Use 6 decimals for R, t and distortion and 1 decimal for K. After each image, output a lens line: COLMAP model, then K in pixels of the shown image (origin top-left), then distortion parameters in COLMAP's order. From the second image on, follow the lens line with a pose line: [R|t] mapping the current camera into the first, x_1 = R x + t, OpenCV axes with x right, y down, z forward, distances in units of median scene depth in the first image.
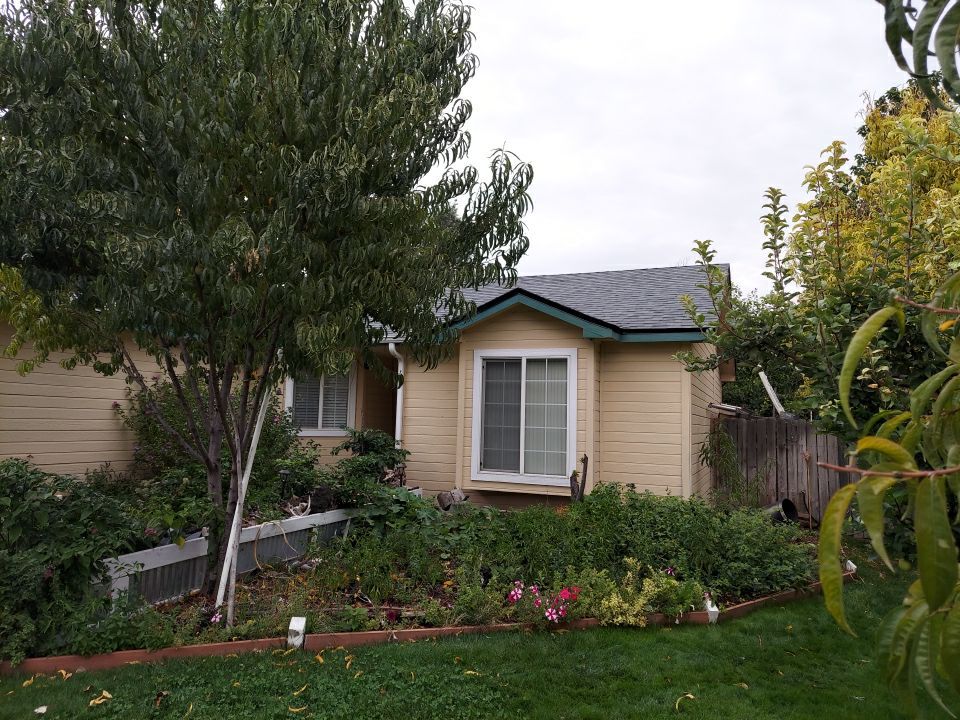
lens RADIAL K [[685.0, 0, 480.0], [0, 685.0, 360.0], [0, 0, 1]] dist [0.123324, -0.136797]
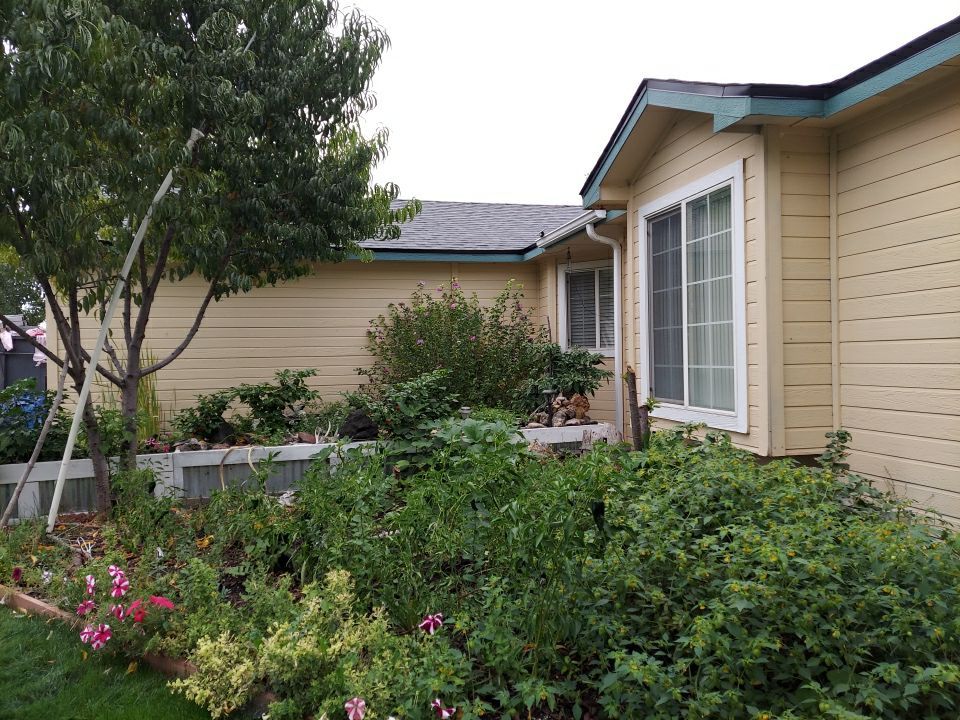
lens RADIAL K [[685.0, 0, 480.0], [0, 685.0, 360.0], [0, 0, 1]] dist [0.123324, -0.136797]
pose [[0.593783, -0.033239, -0.803939, 0.420508], [0.100114, 0.994434, 0.032828, 0.089934], [0.798373, -0.099978, 0.593806, 0.519589]]
